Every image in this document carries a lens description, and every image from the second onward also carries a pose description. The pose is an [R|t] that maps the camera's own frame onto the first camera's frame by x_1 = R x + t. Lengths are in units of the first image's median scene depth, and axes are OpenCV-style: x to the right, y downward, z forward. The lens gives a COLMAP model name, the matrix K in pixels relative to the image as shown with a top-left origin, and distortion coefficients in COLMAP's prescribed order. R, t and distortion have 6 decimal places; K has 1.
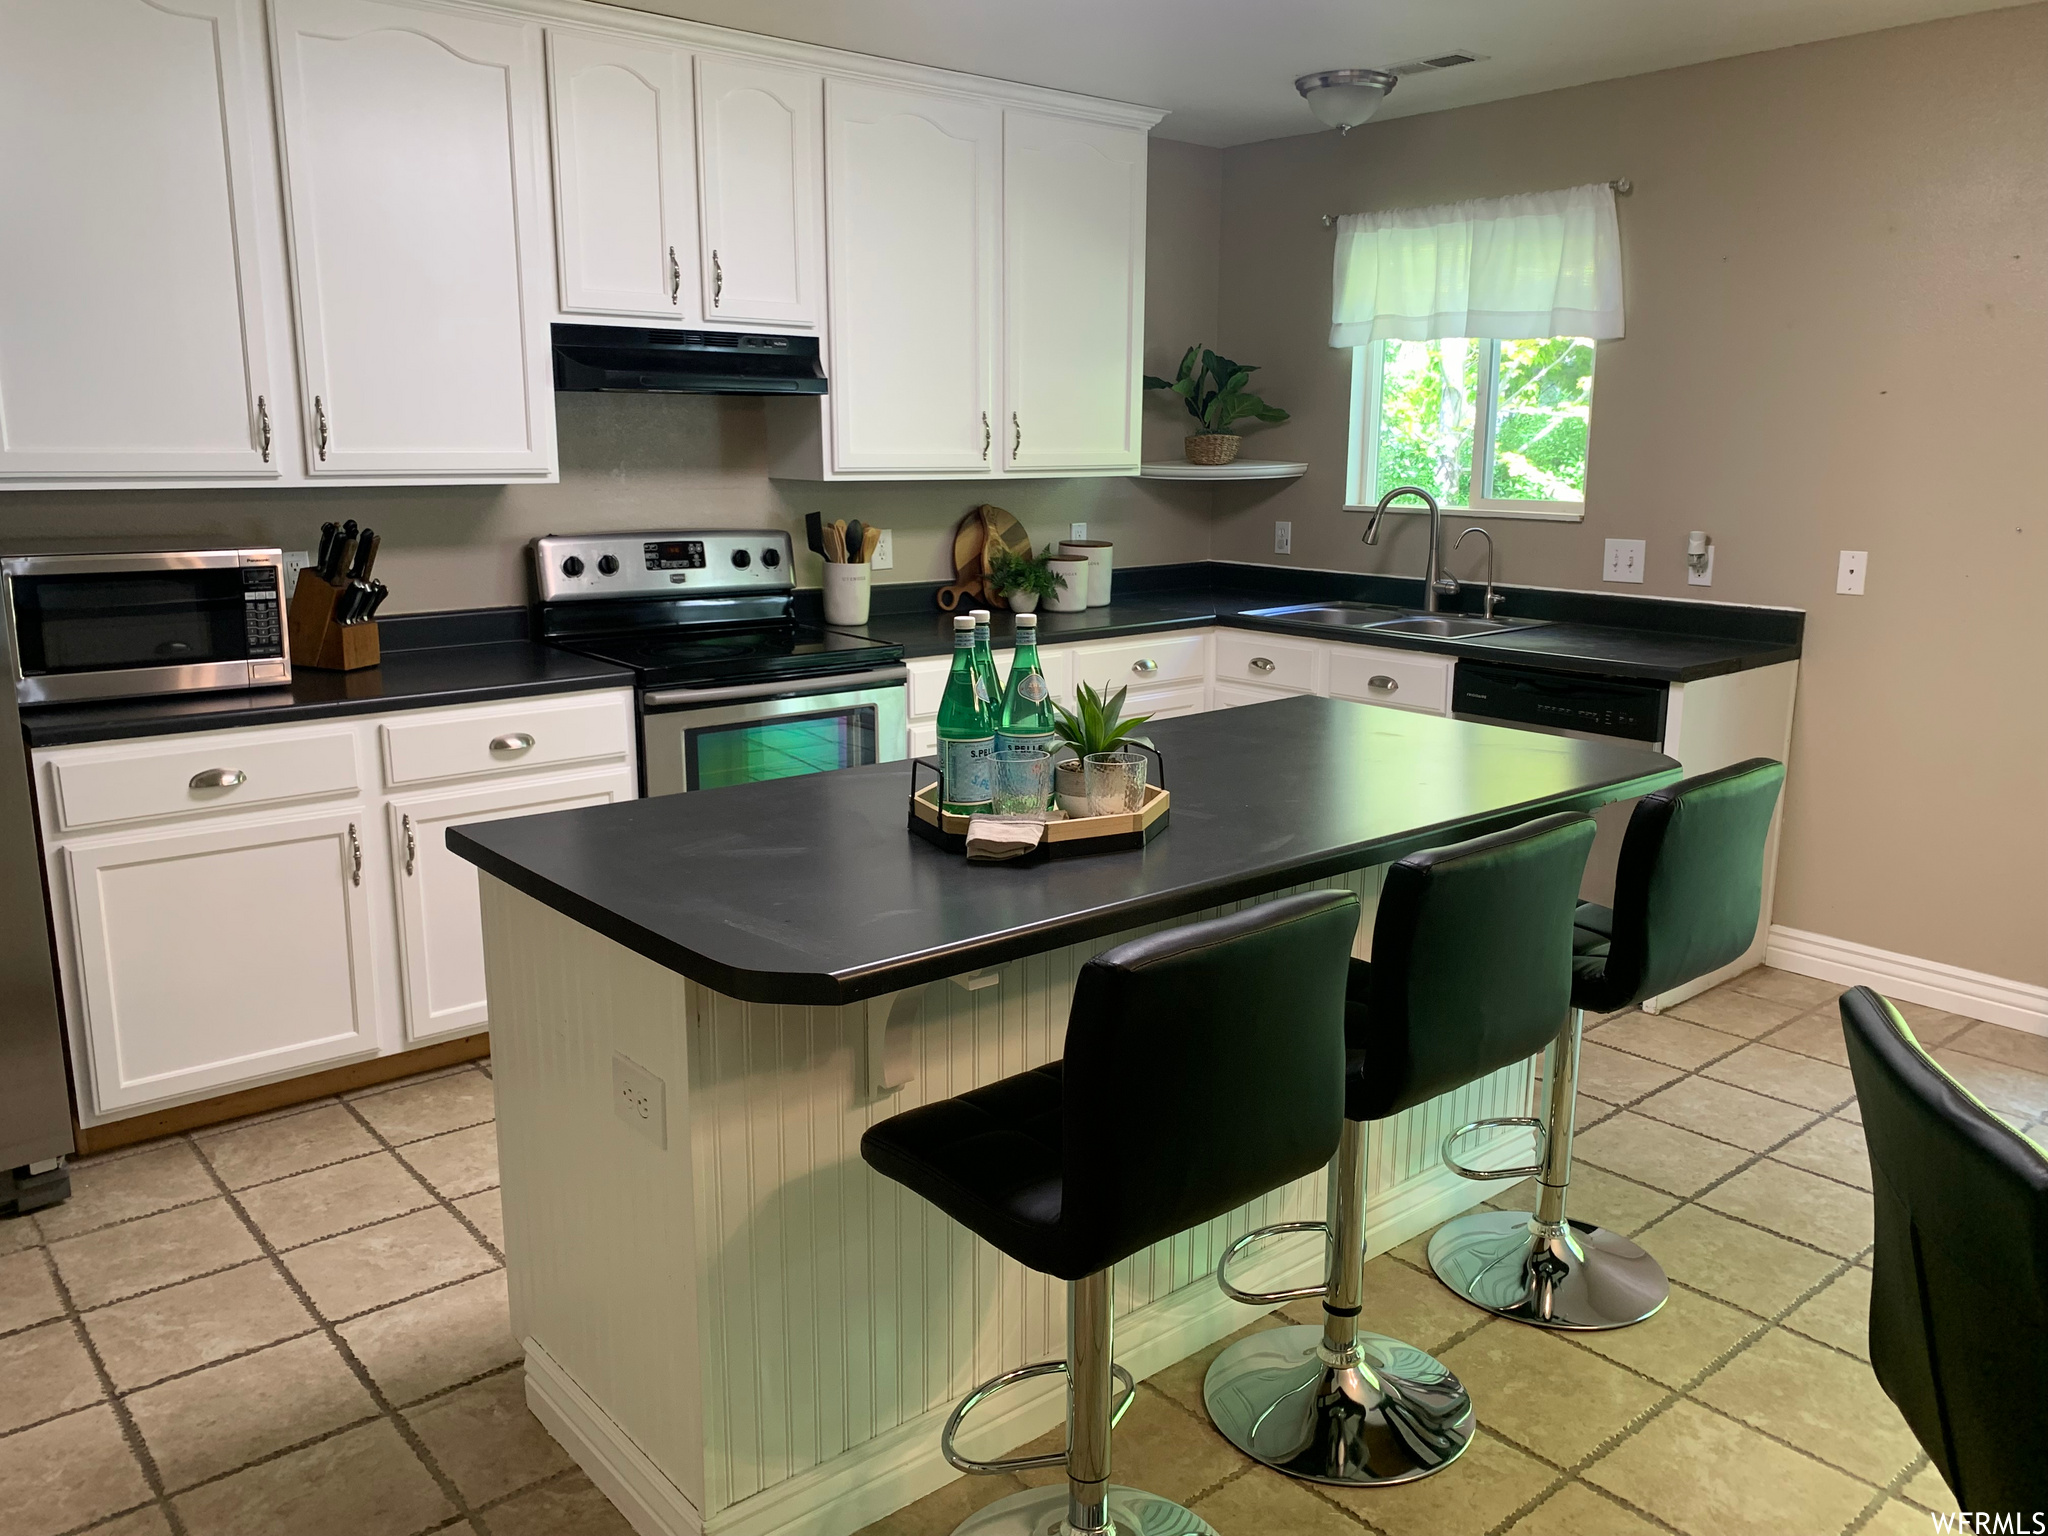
lens RADIAL K [[1549.6, 0, 1024.0], [0, 1549.6, 768.0], [0, 0, 1]] dist [0.022943, -0.015539]
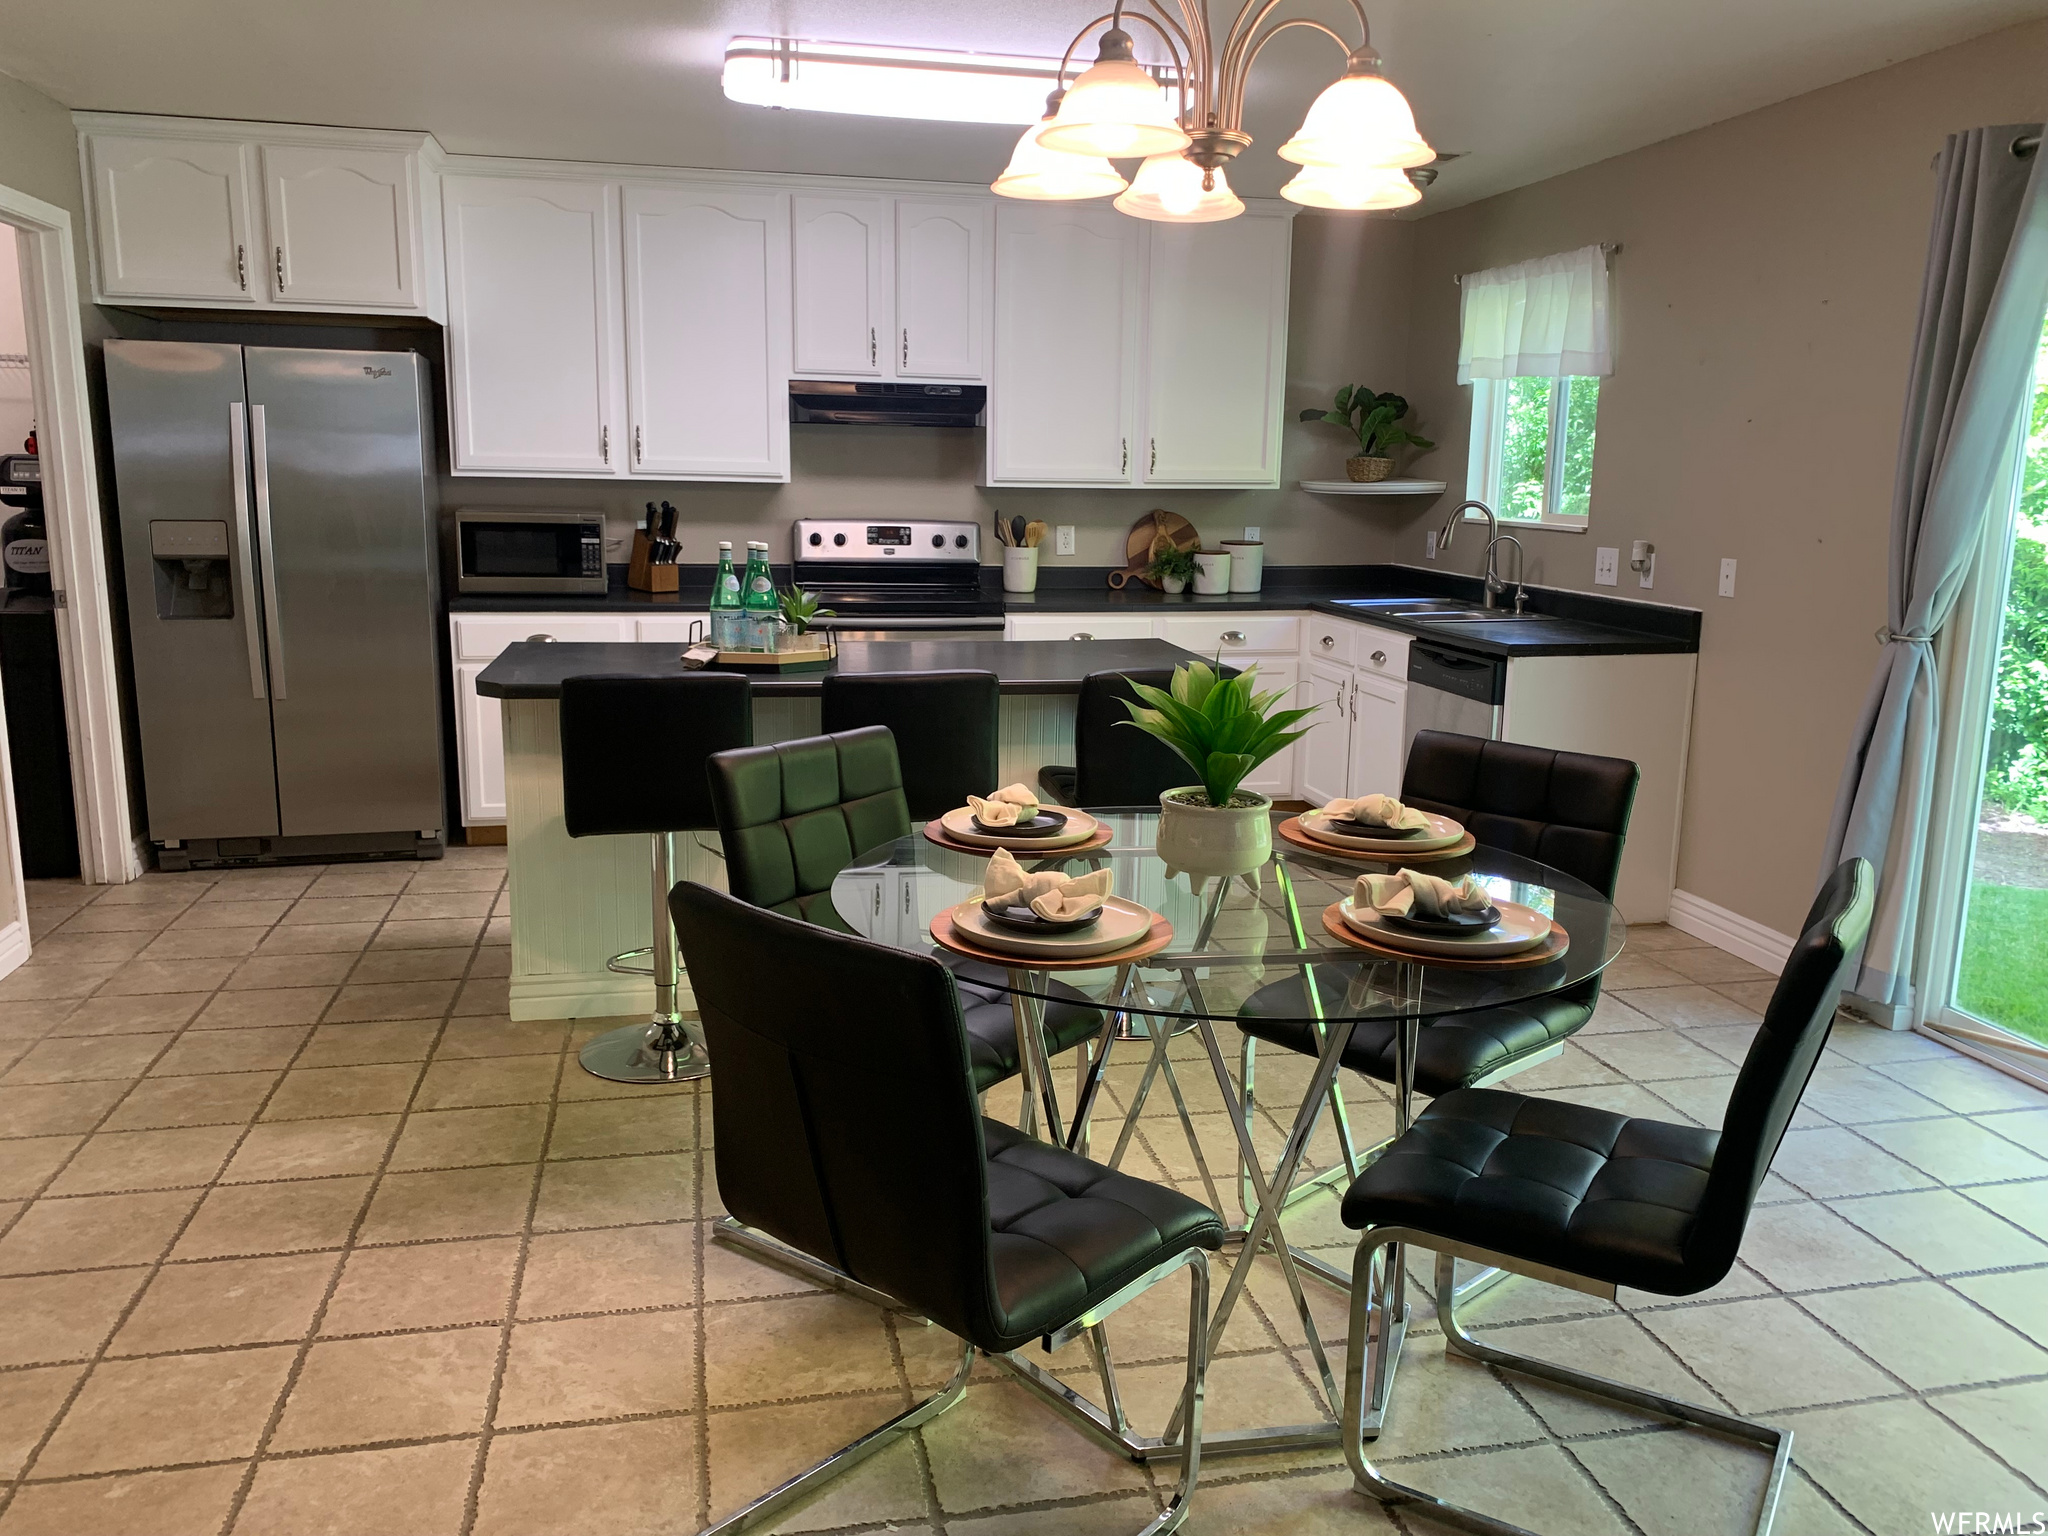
lens RADIAL K [[1549.6, 0, 1024.0], [0, 1549.6, 768.0], [0, 0, 1]] dist [0.022943, -0.015539]
pose [[0.881492, 0.098348, -0.461843, 0.574380], [-0.107604, 0.994174, 0.006329, 0.056861], [0.459775, 0.044117, 0.886939, -0.224219]]
